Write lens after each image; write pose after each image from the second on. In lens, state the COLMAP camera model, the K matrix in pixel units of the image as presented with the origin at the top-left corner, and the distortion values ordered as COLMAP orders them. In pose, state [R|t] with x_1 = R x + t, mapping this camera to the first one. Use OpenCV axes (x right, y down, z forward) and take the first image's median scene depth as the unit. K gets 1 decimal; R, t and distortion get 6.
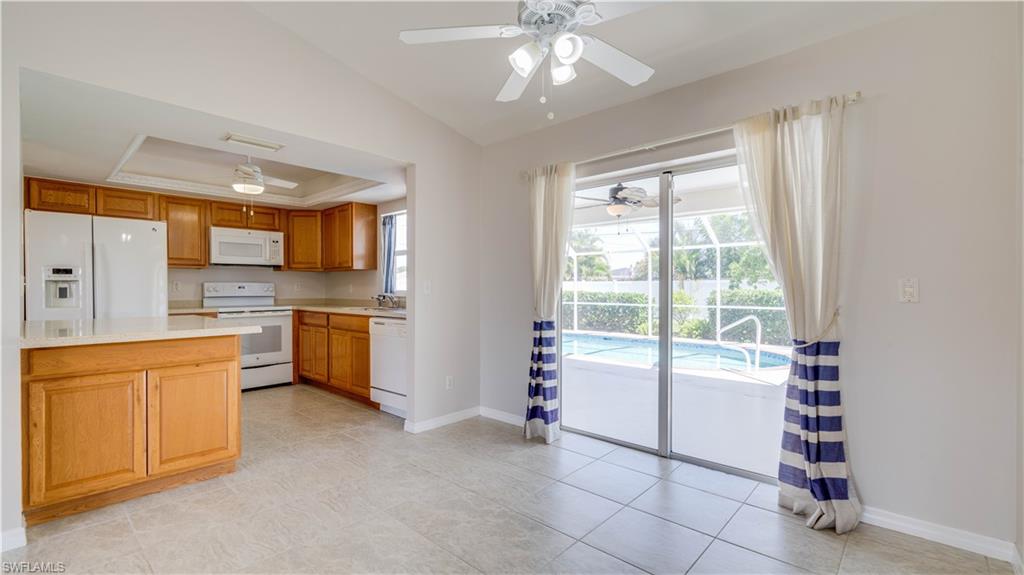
lens RADIAL K [[448.1, 0, 510.0], [0, 448.1, 289.9], [0, 0, 1]] dist [-0.000654, 0.000081]
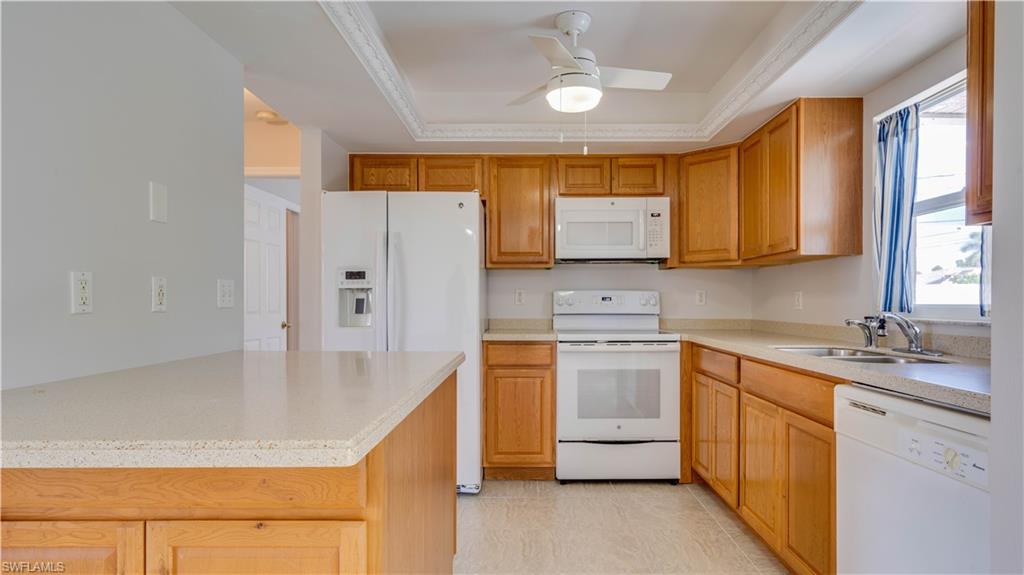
lens RADIAL K [[568.0, 0, 525.3], [0, 568.0, 306.0], [0, 0, 1]] dist [0.000352, 0.000159]
pose [[0.678406, 0.005884, -0.734664, -0.133533], [-0.003521, 0.999982, 0.004758, 0.000817], [0.734679, -0.000641, 0.678415, 0.455843]]
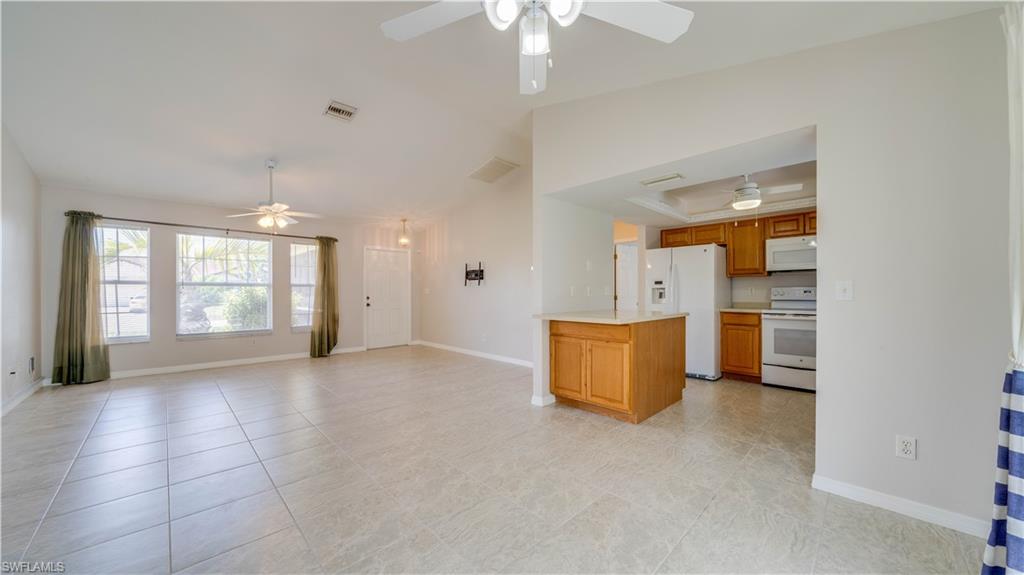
lens RADIAL K [[355.8, 0, 512.2], [0, 355.8, 291.5], [0, 0, 1]] dist [-0.001415, -0.000083]
pose [[-0.048481, -0.004163, -0.998815, 0.294273], [-0.003564, 0.999986, -0.003995, -0.000172], [0.998818, 0.003366, -0.048495, 0.387700]]
